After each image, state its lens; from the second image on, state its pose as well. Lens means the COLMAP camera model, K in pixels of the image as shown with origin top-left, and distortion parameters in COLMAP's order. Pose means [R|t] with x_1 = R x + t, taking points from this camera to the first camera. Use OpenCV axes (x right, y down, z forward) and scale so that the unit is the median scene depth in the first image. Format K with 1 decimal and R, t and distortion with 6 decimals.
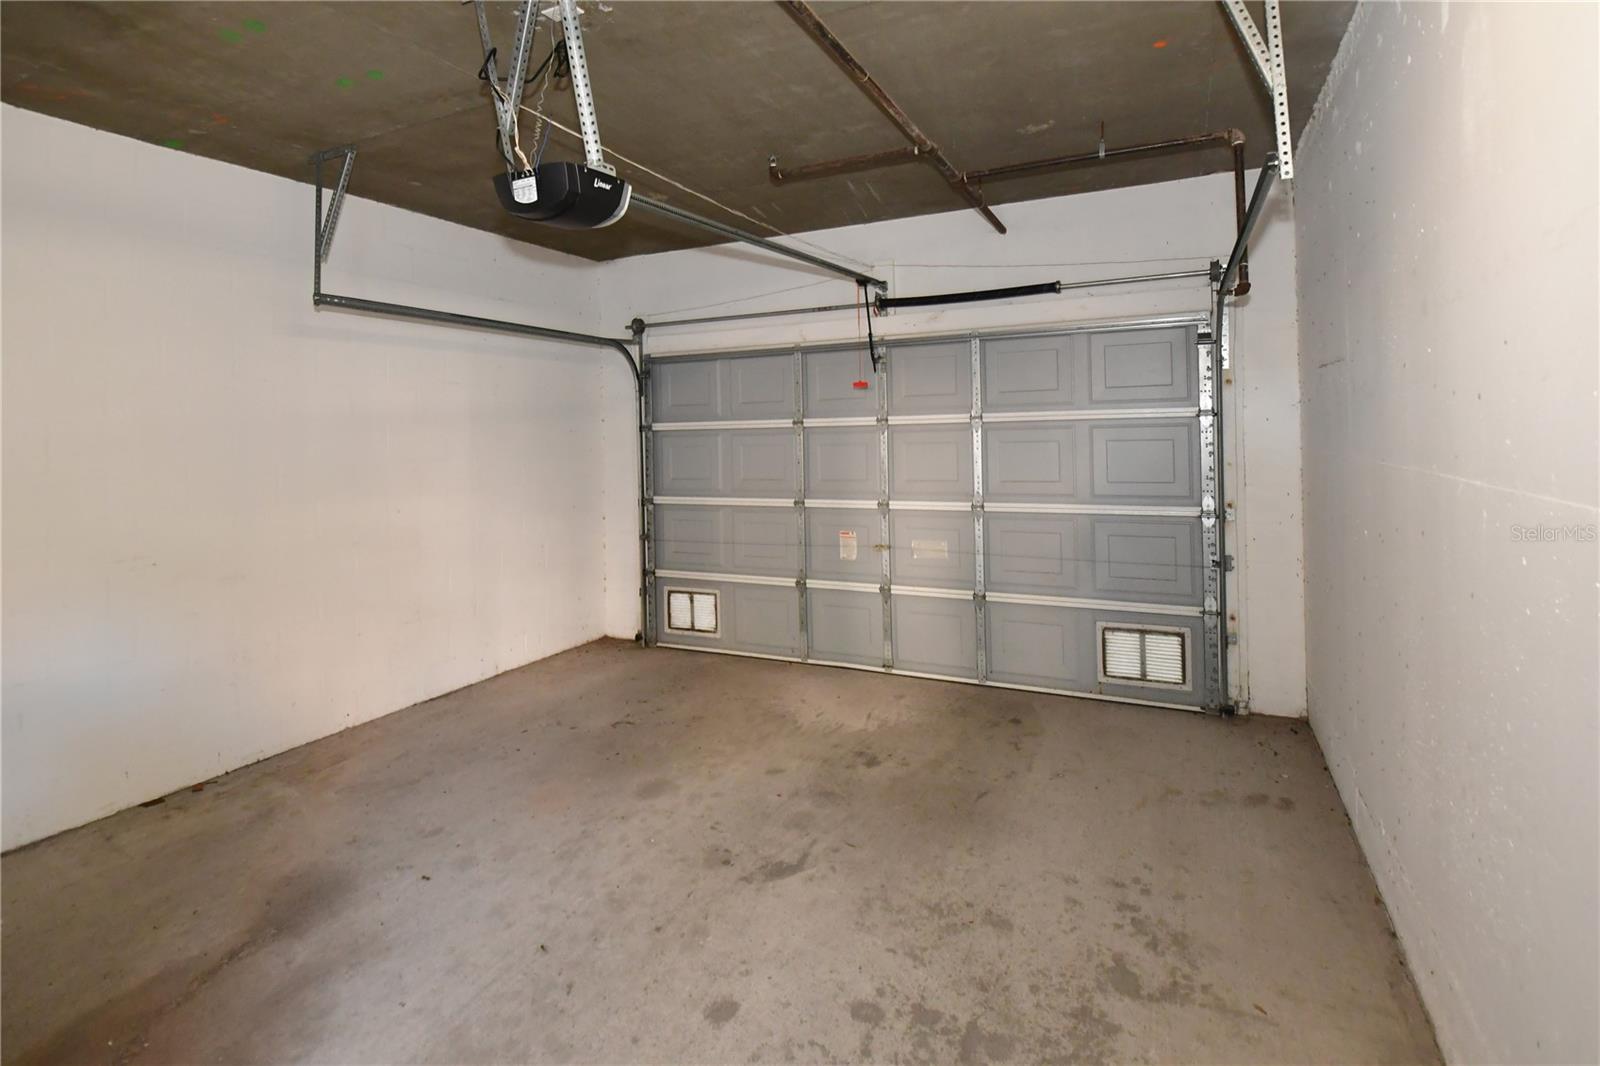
lens RADIAL K [[805.4, 0, 764.3], [0, 805.4, 492.4], [0, 0, 1]] dist [0.027628, -0.037080]
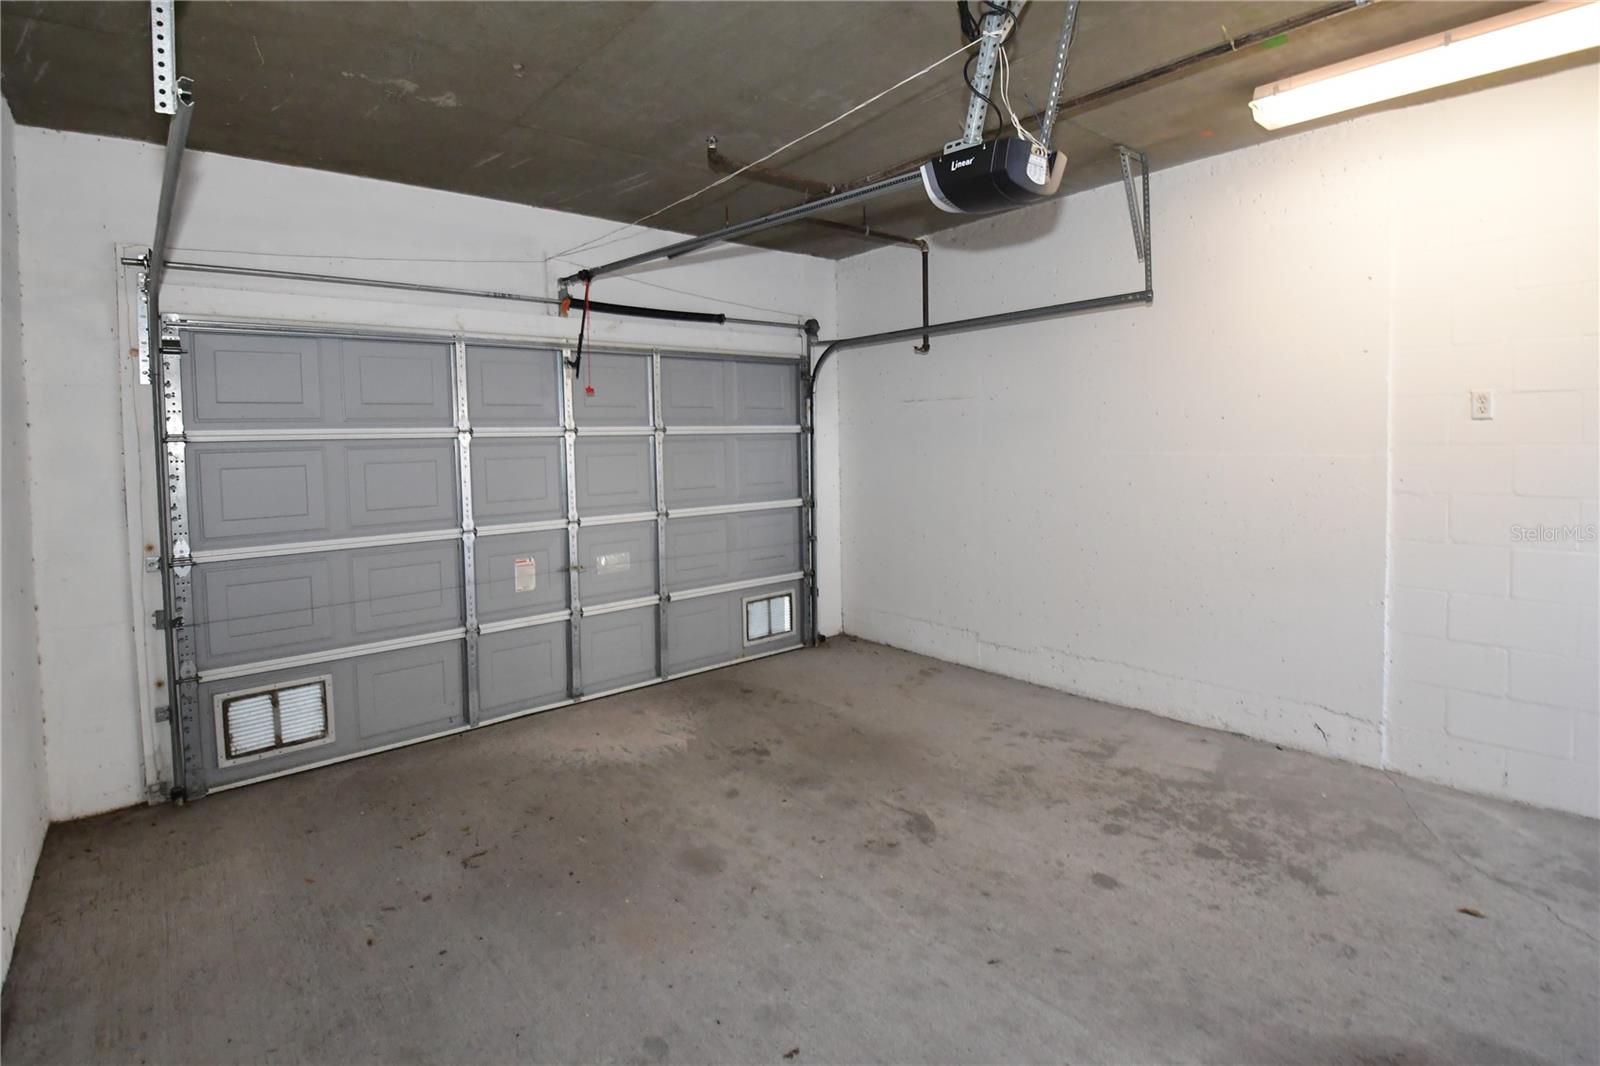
lens RADIAL K [[789.6, 0, 800.0], [0, 789.6, 533.0], [0, 0, 1]] dist [0.025242, -0.035490]
pose [[0.386013, -0.099540, 0.917107, -0.810901], [0.082284, 0.993914, 0.073242, -0.024871], [-0.918816, 0.047191, 0.391854, 0.559555]]
